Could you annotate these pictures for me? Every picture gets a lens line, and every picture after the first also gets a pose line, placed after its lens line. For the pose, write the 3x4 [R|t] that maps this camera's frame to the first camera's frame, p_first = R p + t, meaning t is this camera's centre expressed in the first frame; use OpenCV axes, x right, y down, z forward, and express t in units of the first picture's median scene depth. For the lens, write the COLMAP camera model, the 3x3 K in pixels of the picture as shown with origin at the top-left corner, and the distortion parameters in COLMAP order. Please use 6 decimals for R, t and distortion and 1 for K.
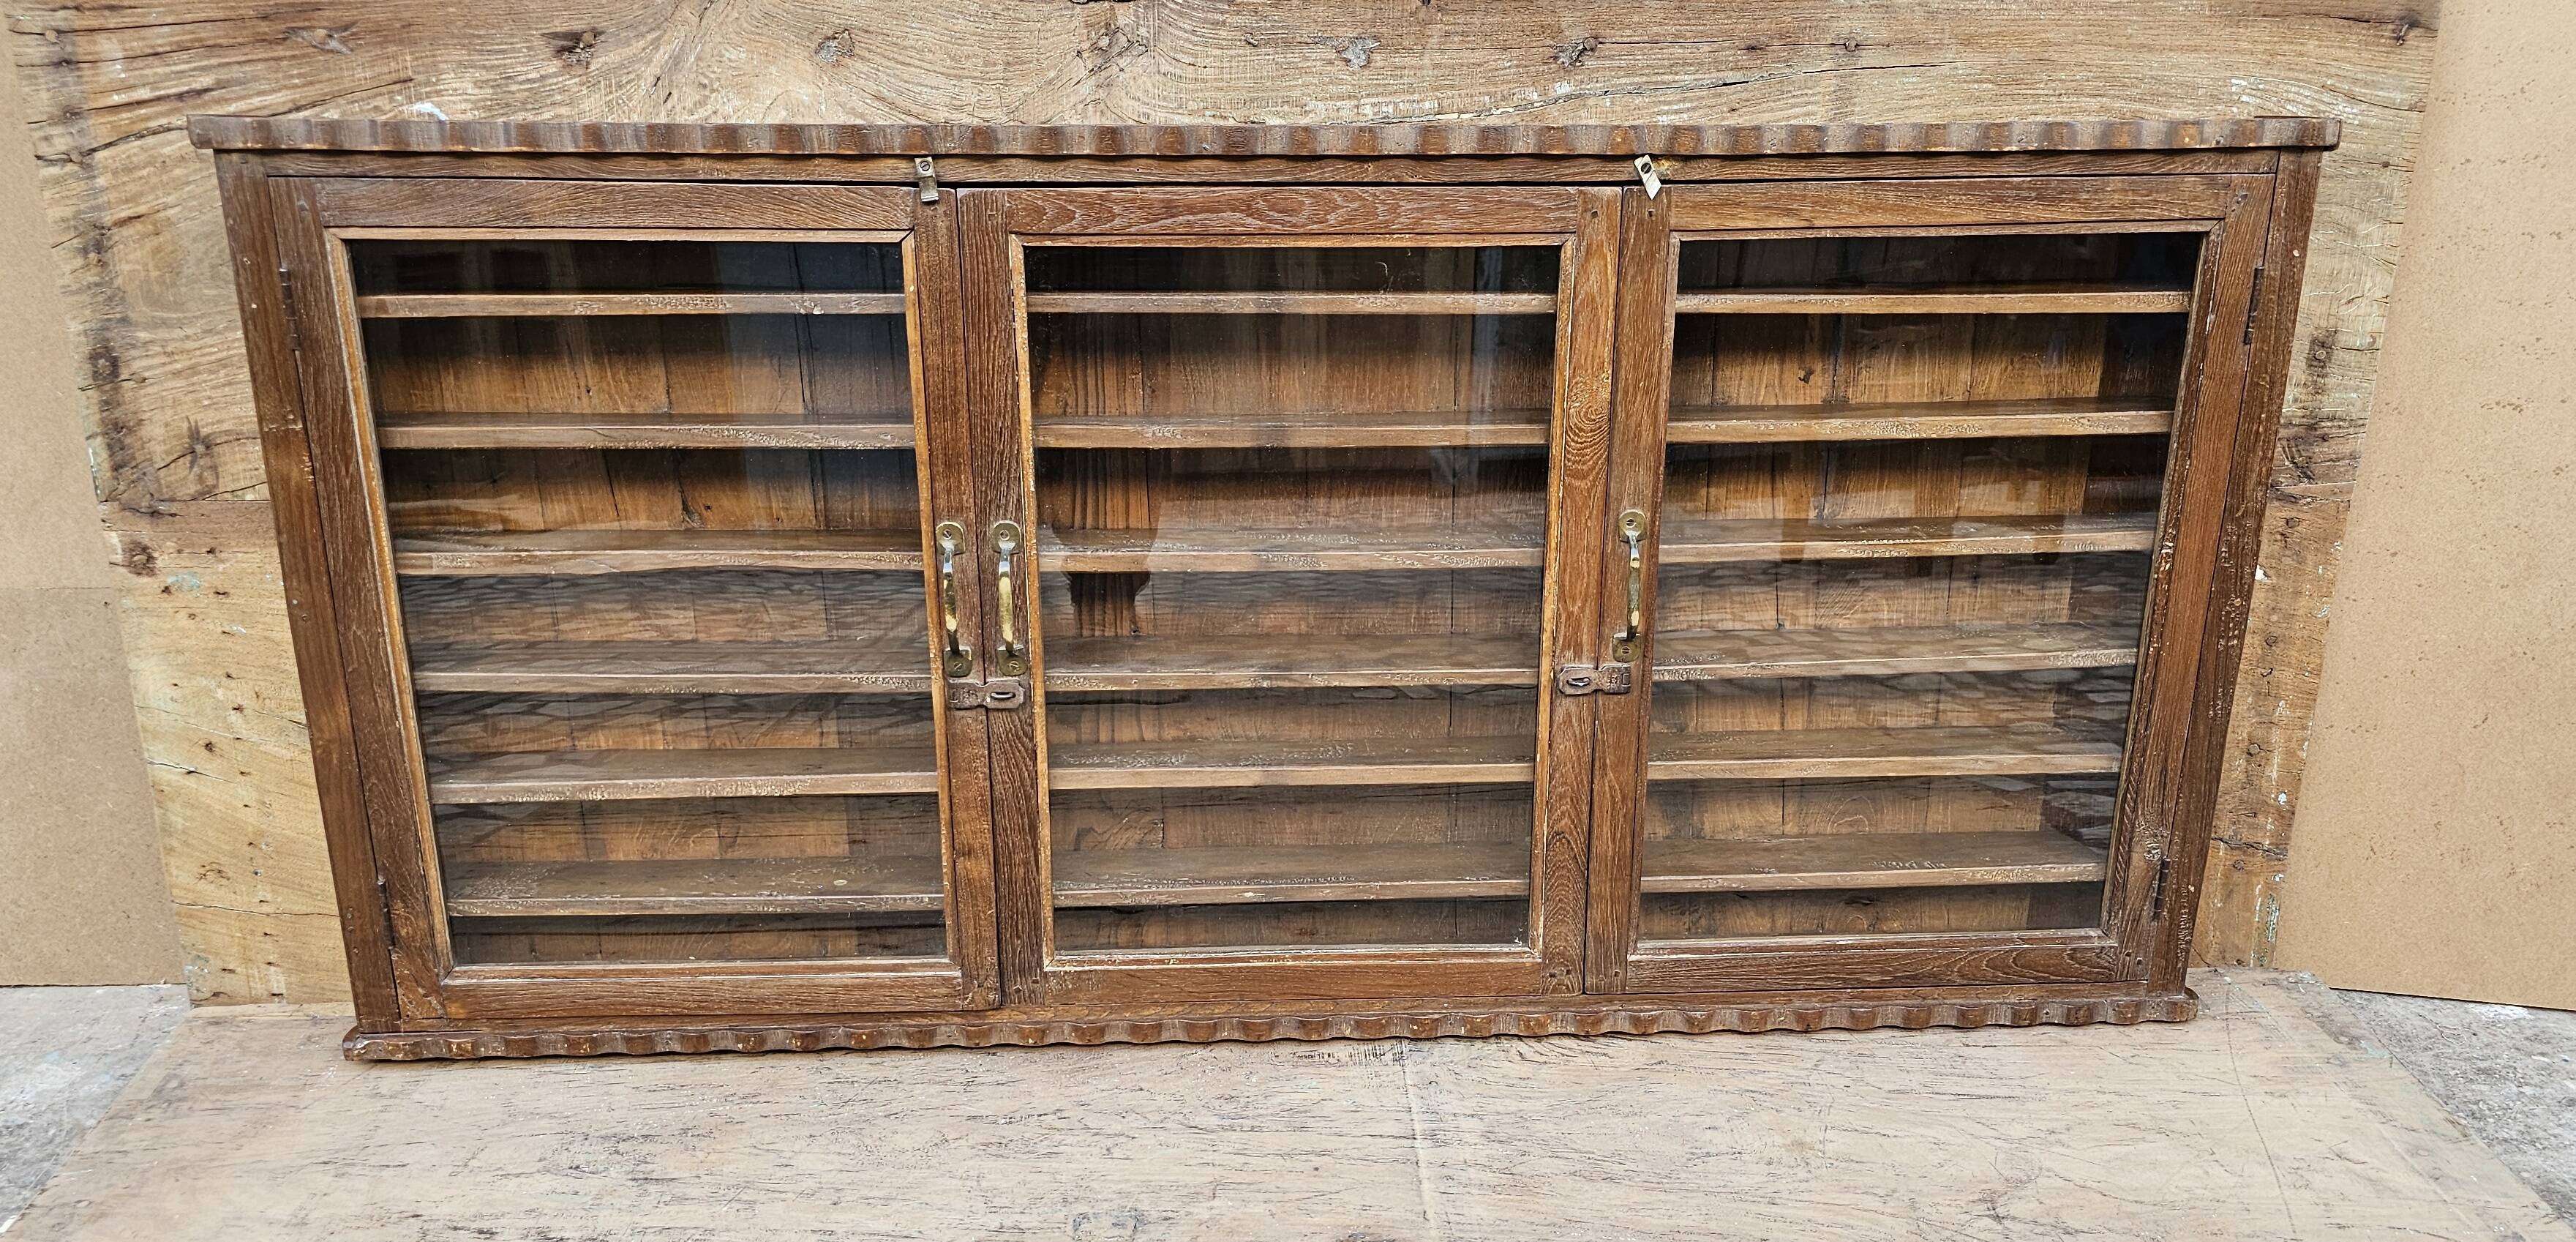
lens RADIAL K [[1971.7, 0, 1269.6], [0, 1971.7, 739.1], [0, 0, 1]] dist [0.035743, -0.035851]
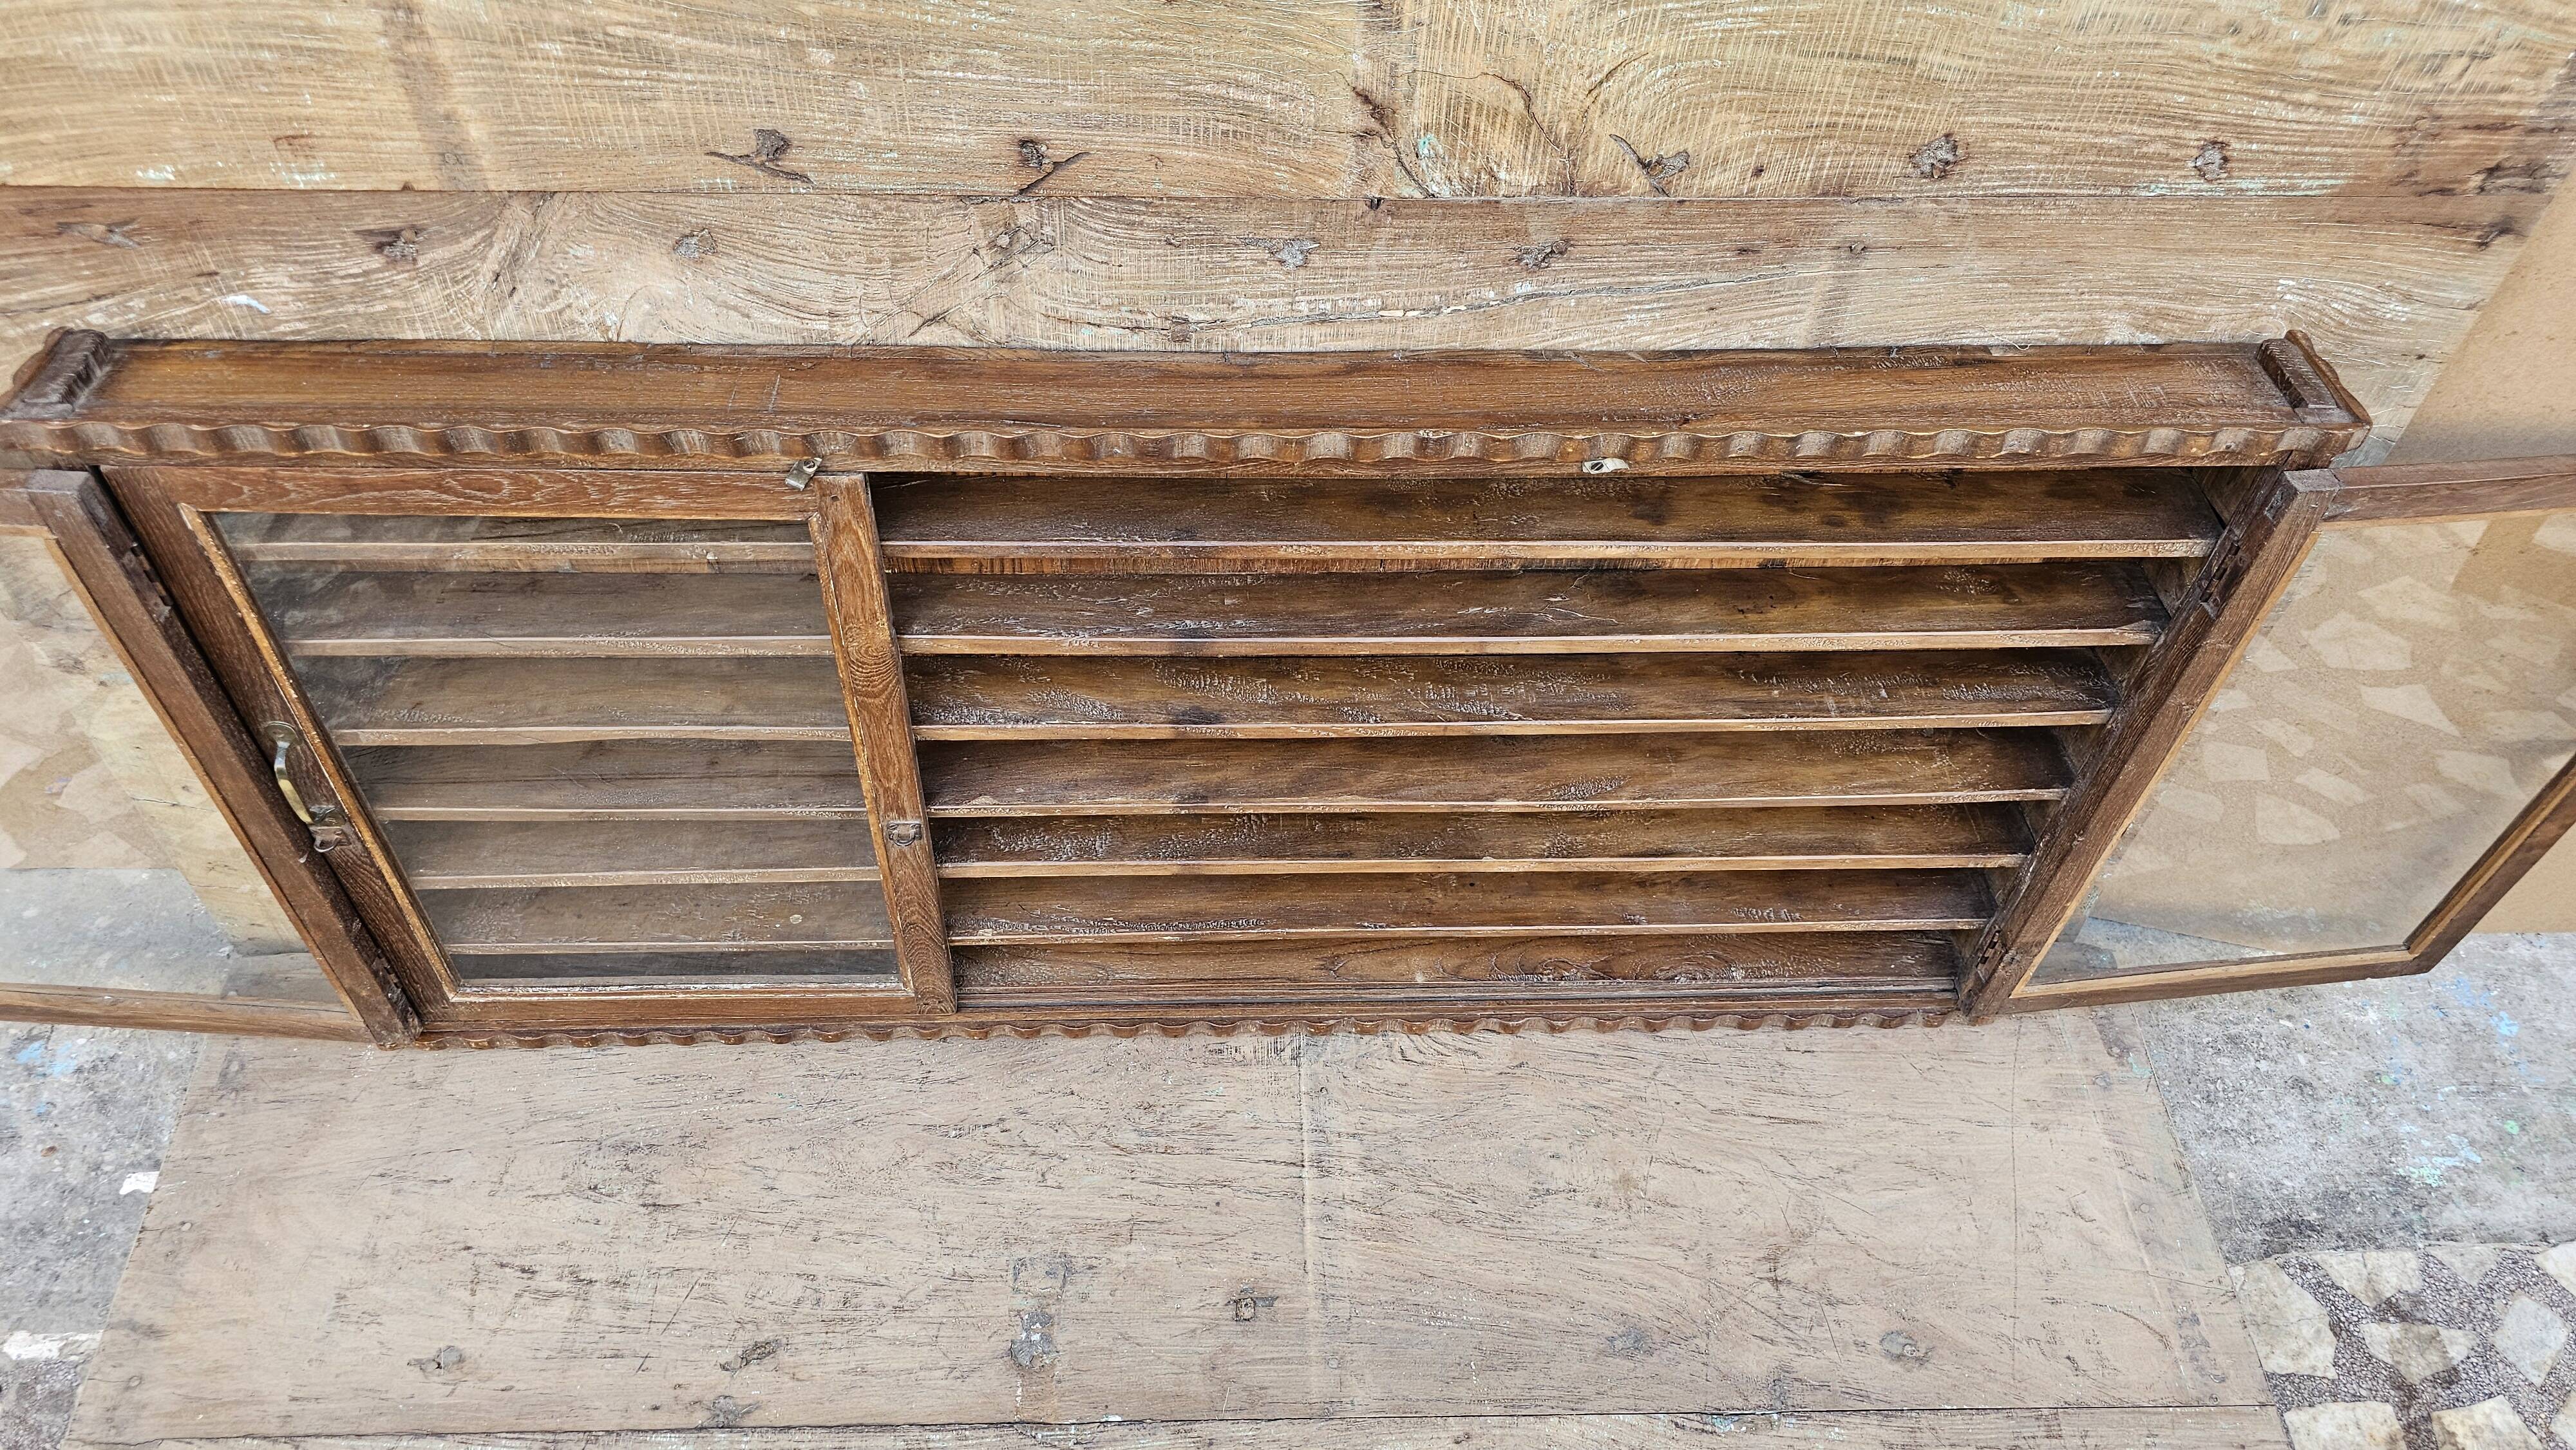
lens RADIAL K [[1750.2, 0, 1239.0], [0, 1750.2, 723.7], [0, 0, 1]] dist [0.028399, -0.027265]
pose [[0.999598, 0.026772, 0.009300, 0.018603], [-0.027855, 0.867533, 0.496599, -0.552413], [0.005227, -0.496659, 0.867930, 0.222474]]
